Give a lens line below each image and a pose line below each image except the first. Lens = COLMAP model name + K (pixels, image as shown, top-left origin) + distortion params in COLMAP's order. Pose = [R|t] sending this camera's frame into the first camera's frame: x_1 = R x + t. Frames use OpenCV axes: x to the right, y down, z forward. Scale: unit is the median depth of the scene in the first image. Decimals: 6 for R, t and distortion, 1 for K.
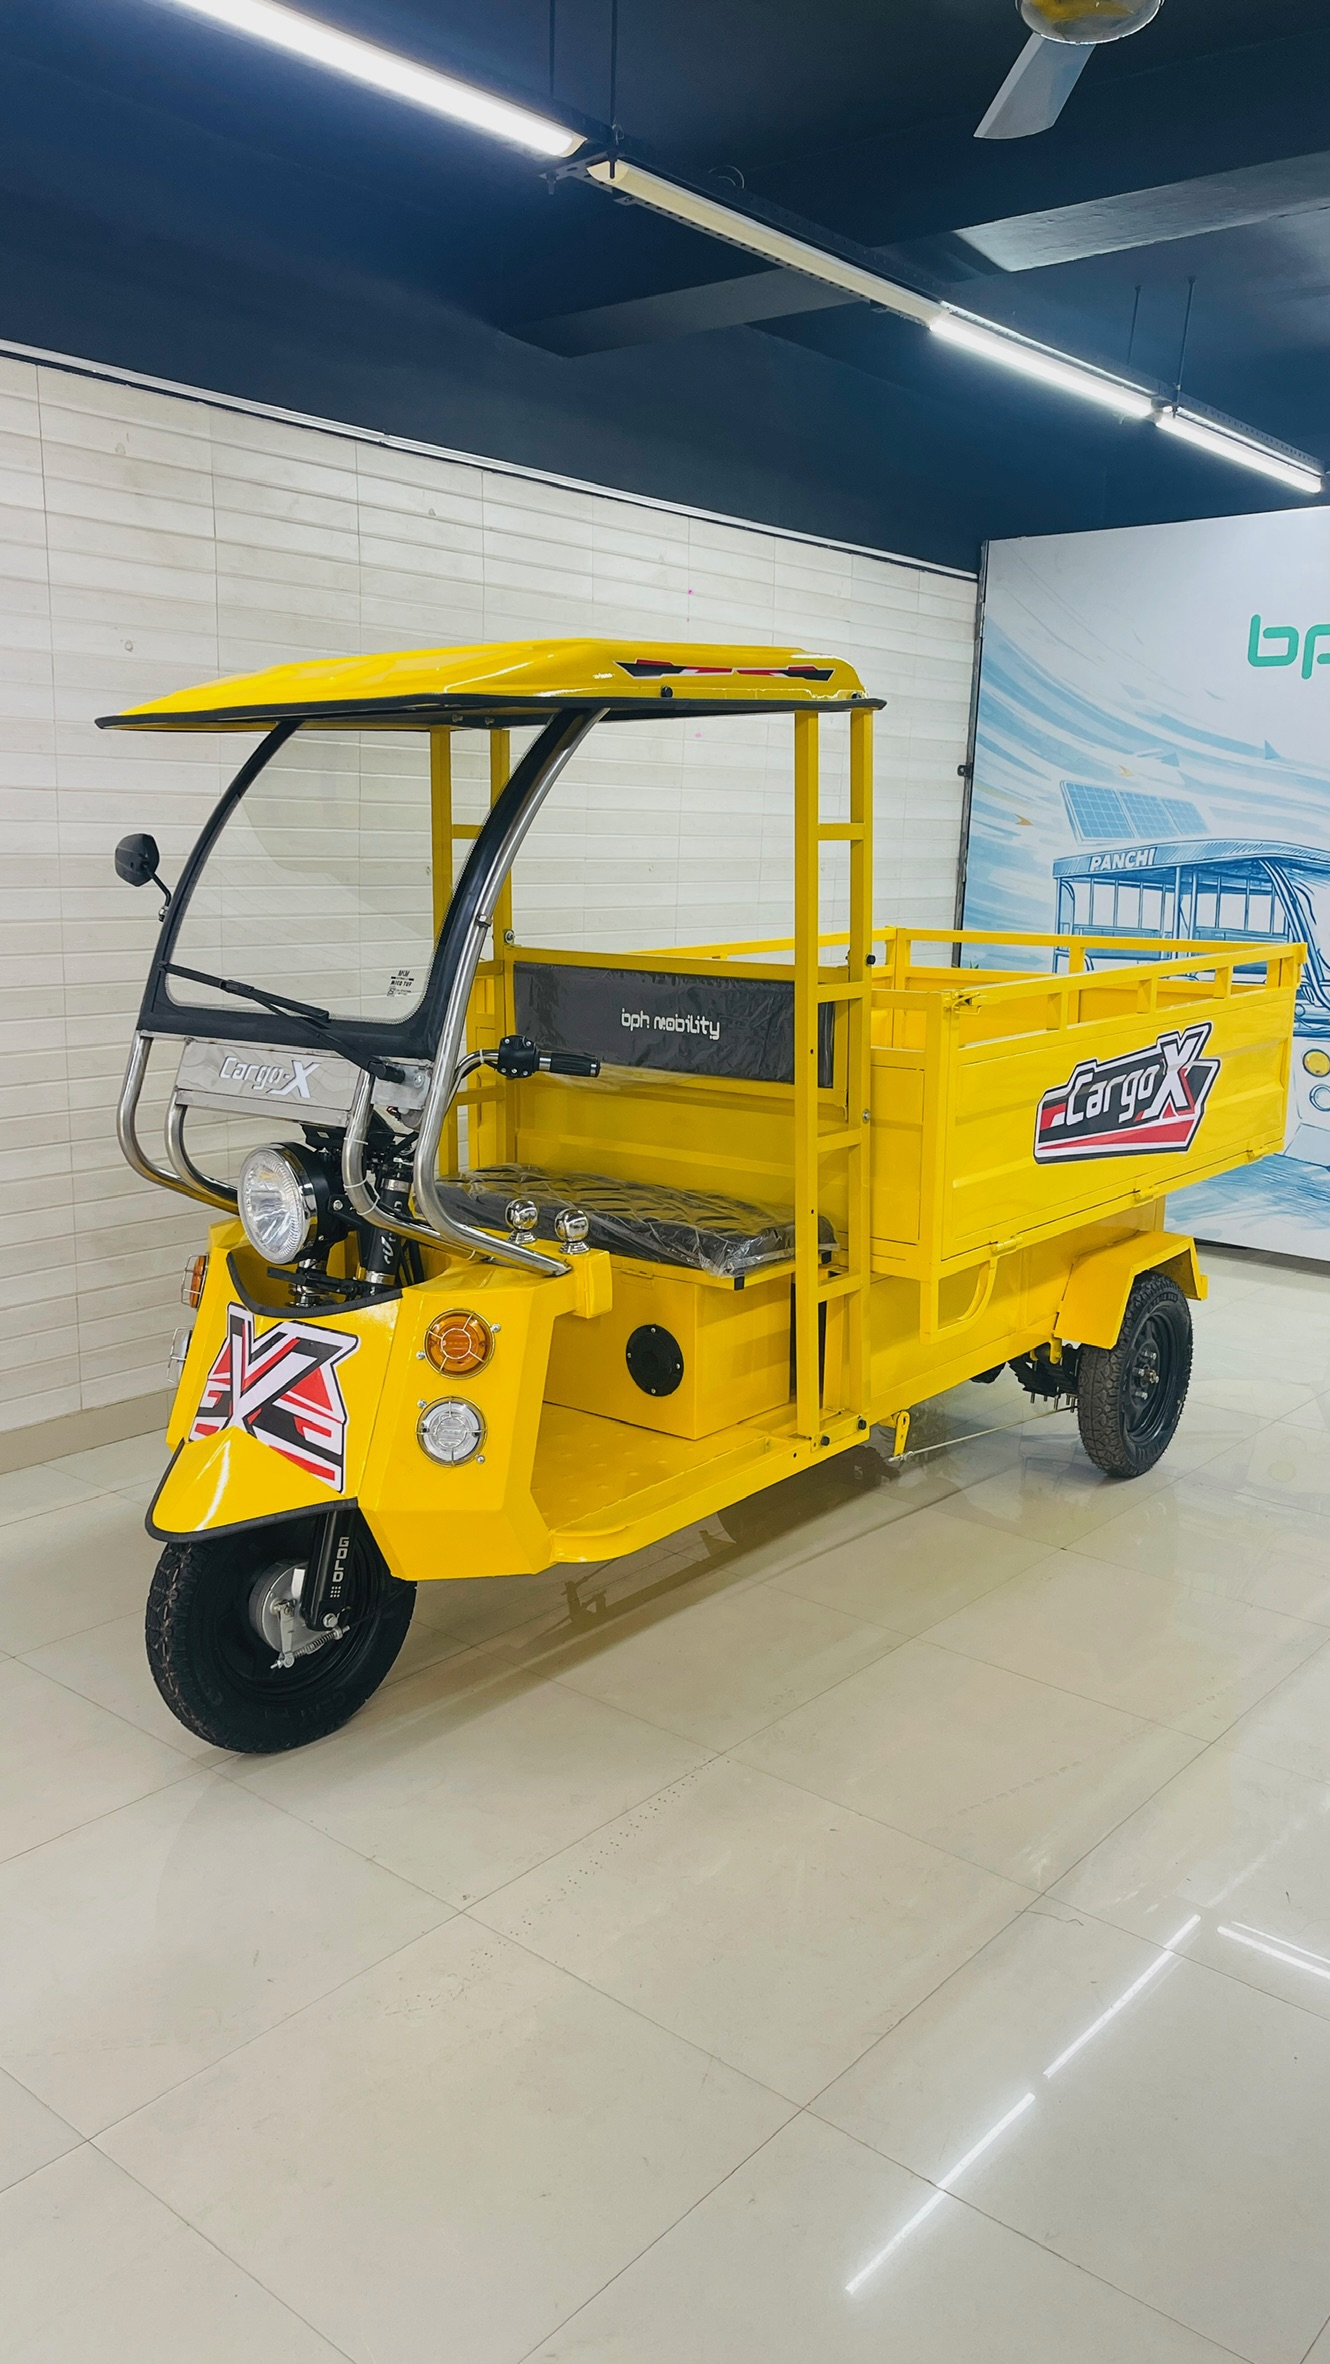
lens RADIAL K [[1815.1, 0, 654.5], [0, 1815.1, 1185.8], [0, 0, 1]] dist [0.065944, -0.070357]
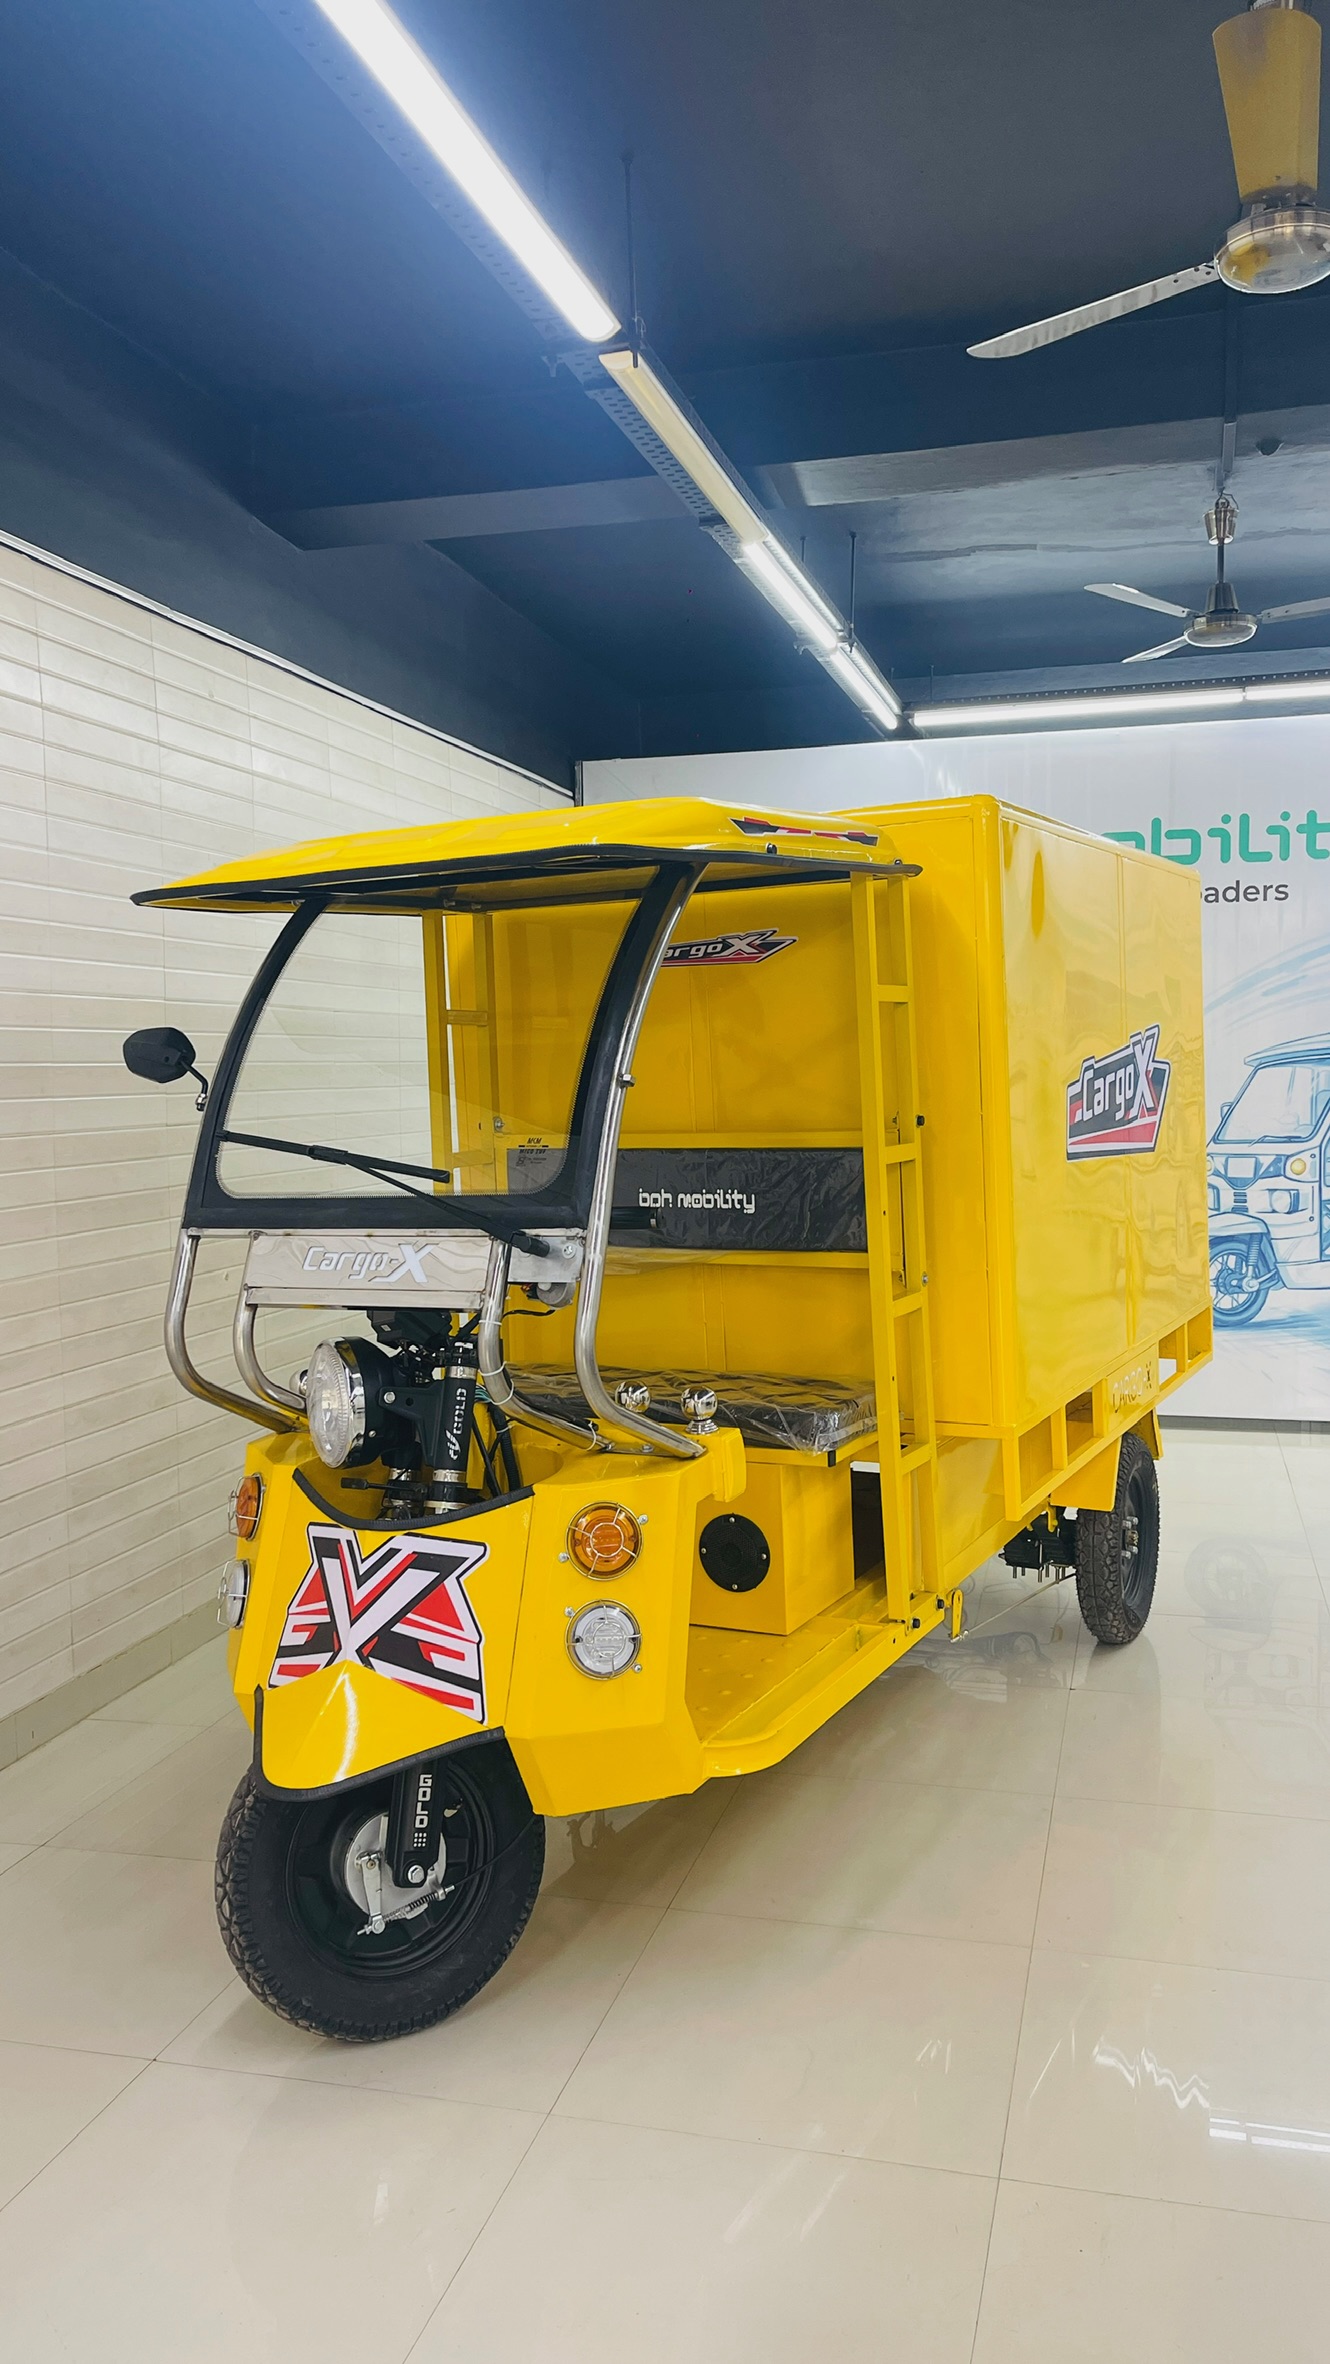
lens RADIAL K [[1815.1, 0, 682.9], [0, 1815.1, 1176.2], [0, 0, 1]] dist [0.065944, -0.070357]
pose [[0.979136, -0.049671, 0.197041, -0.216302], [0.075446, 0.989216, -0.125536, 0.021181], [-0.188681, 0.137783, 0.972325, 0.068925]]
